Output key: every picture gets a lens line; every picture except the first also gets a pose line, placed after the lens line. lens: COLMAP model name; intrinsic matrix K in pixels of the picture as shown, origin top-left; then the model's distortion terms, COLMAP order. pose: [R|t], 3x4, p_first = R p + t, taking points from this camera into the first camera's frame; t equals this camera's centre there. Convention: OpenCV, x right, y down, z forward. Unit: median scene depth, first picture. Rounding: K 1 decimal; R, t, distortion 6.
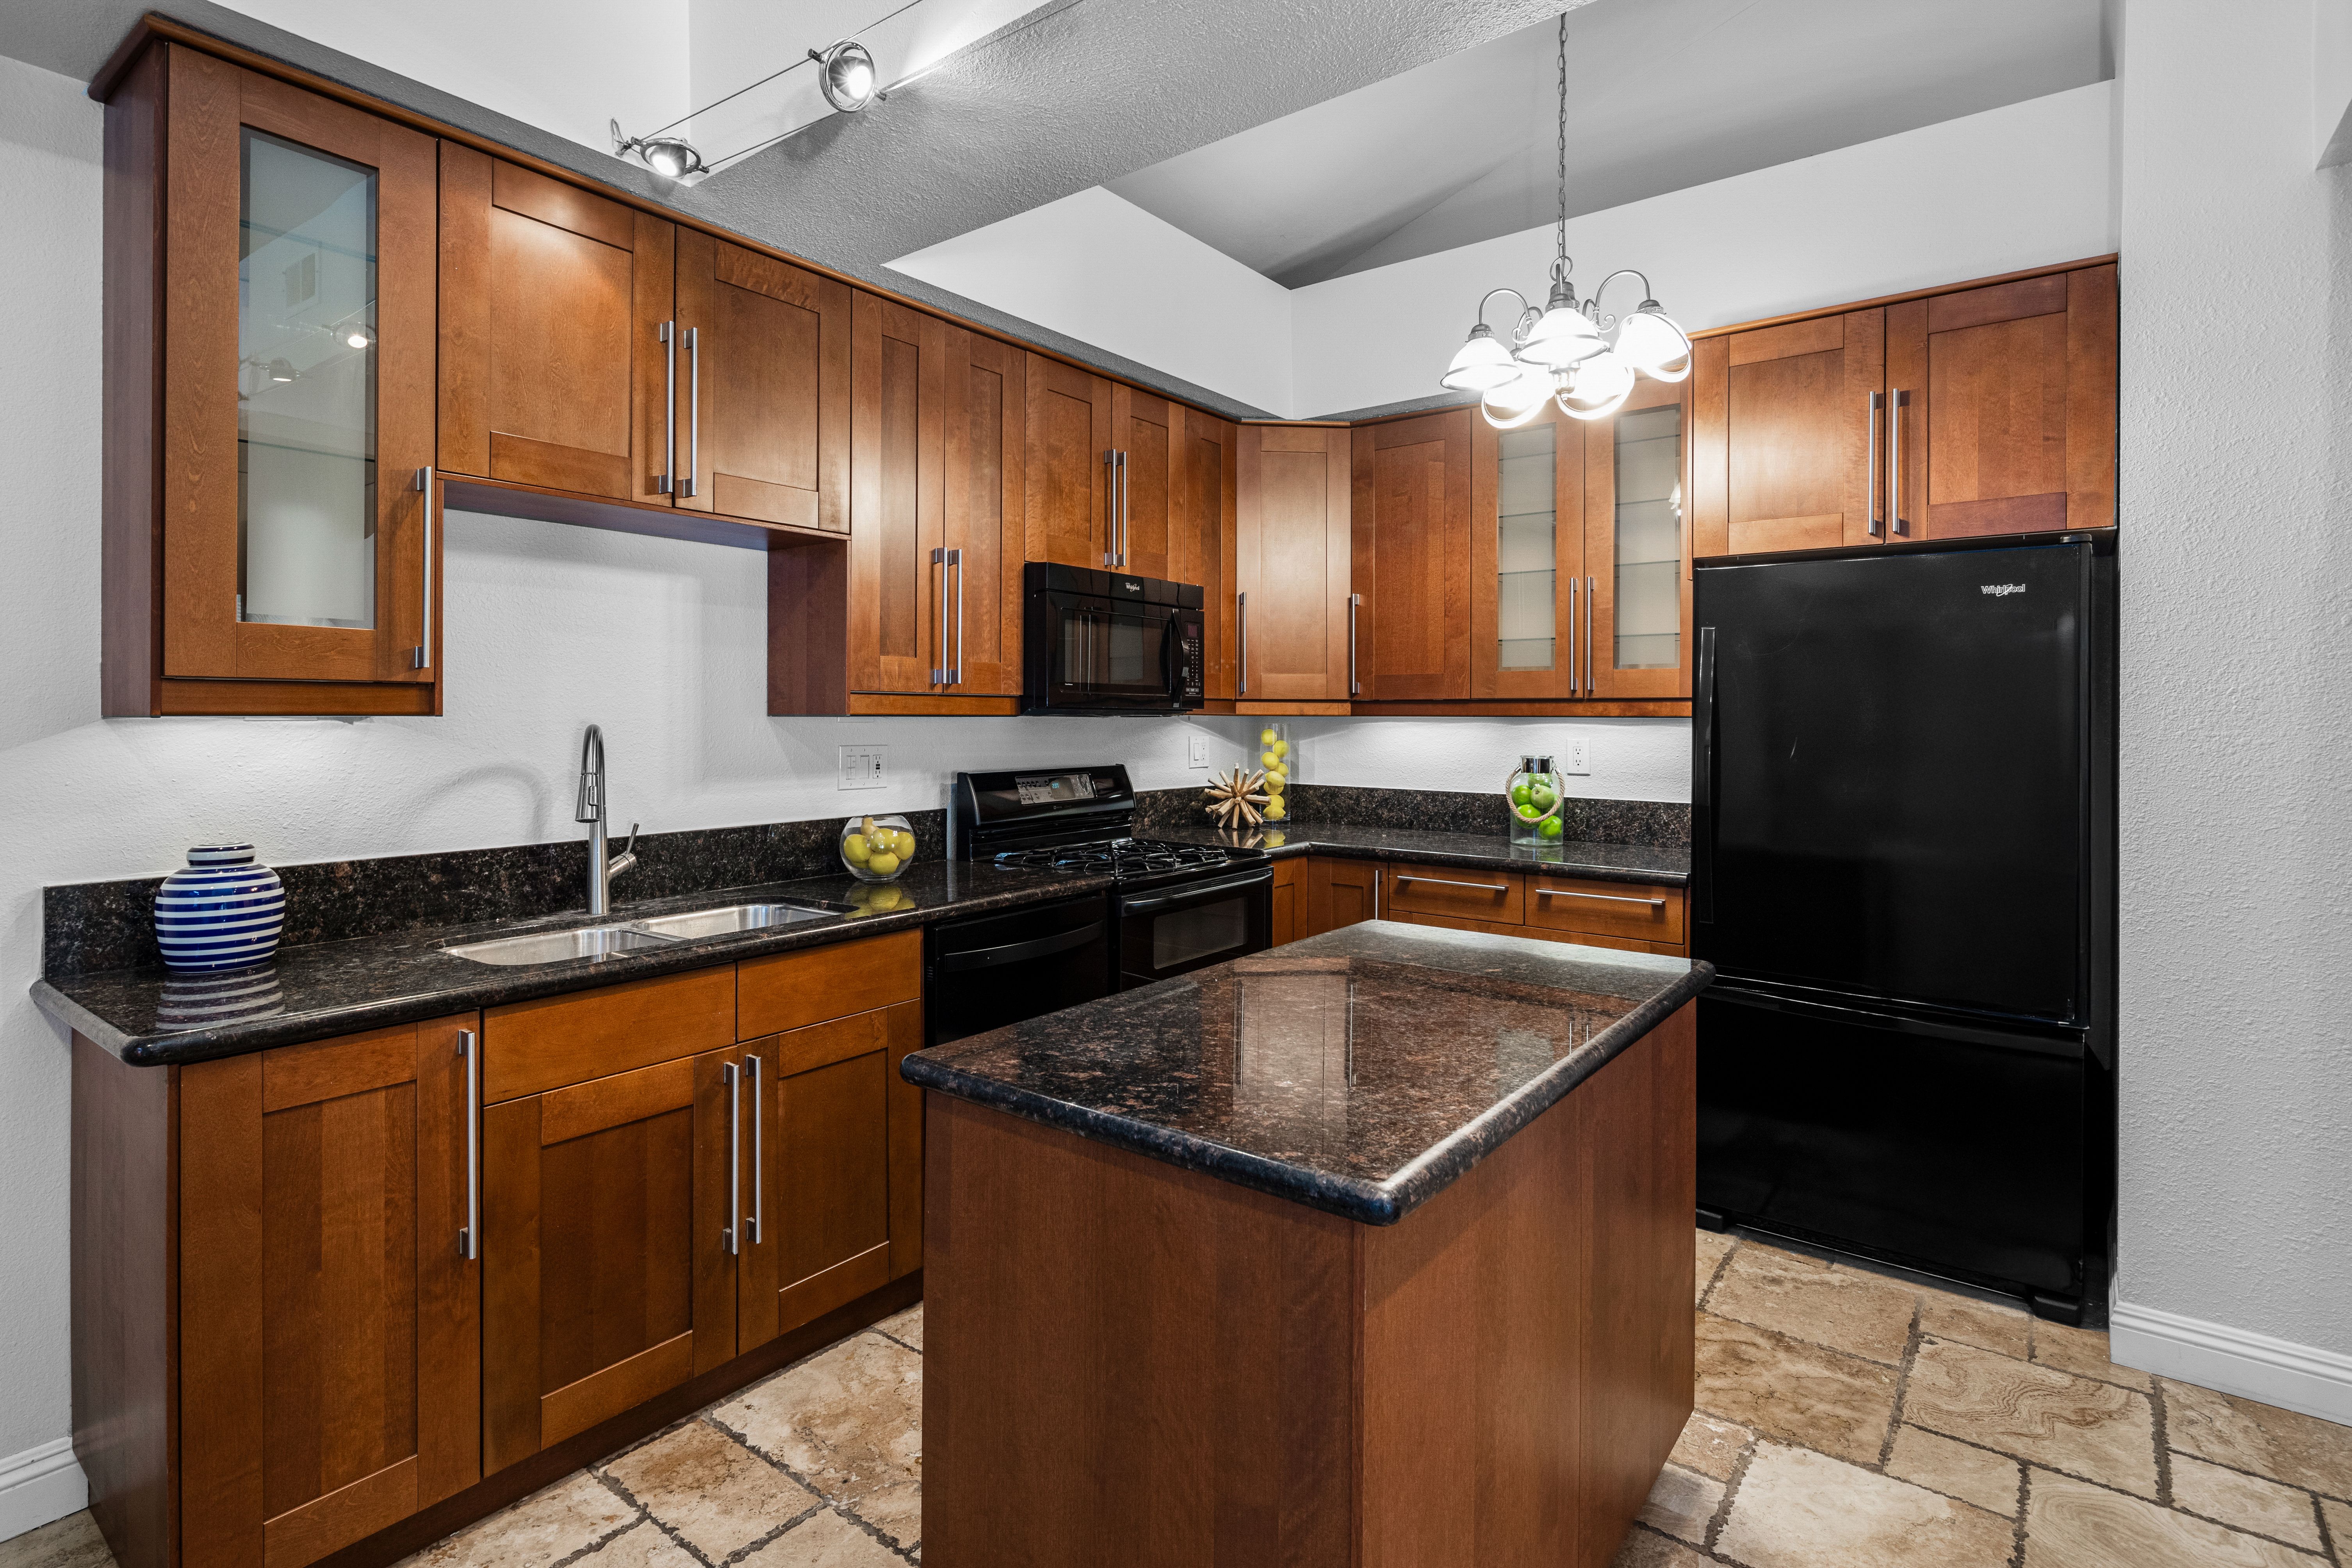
lens RADIAL K [[1153.7, 0, 1168.9], [0, 1153.7, 719.0], [0, 0, 1]] dist [-0.000605, -0.000426]
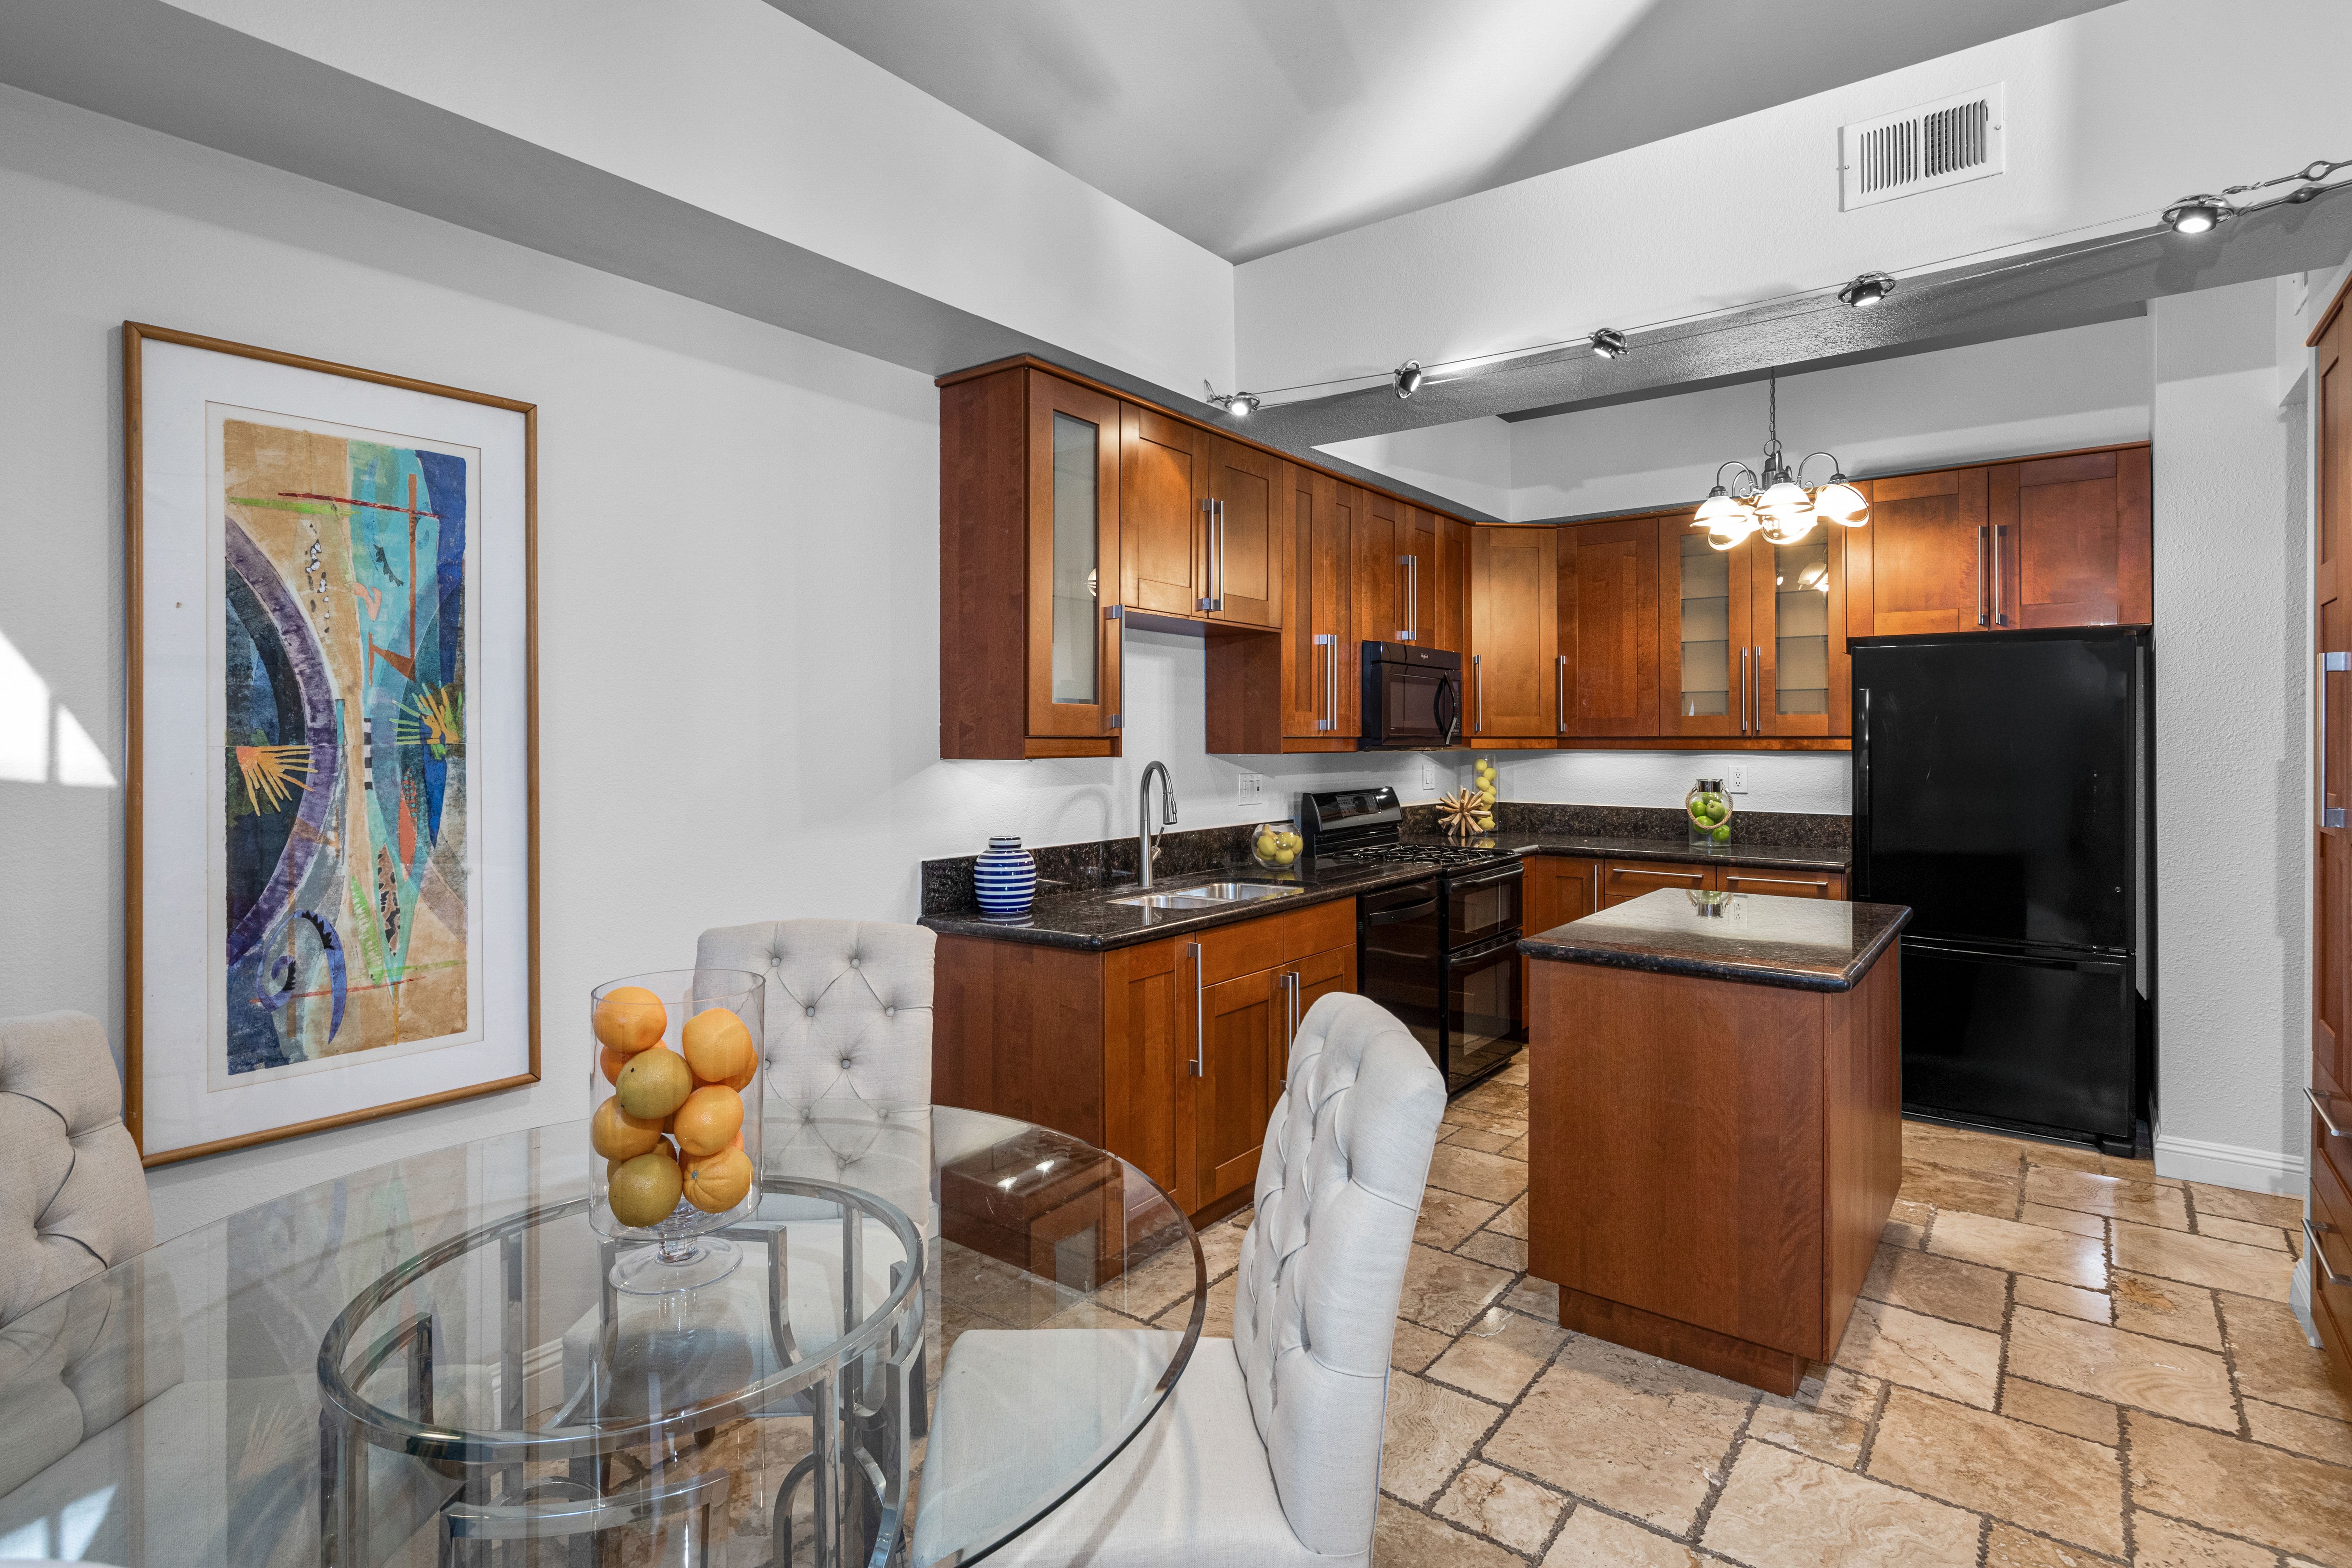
lens RADIAL K [[1159.9, 0, 1173.3], [0, 1159.9, 734.6], [0, 0, 1]] dist [-0.000062, -0.001034]
pose [[0.999993, -0.003599, 0.000395, -0.416549], [0.003601, 0.999965, -0.007578, -0.015786], [-0.000368, 0.007580, 0.999971, -0.465115]]
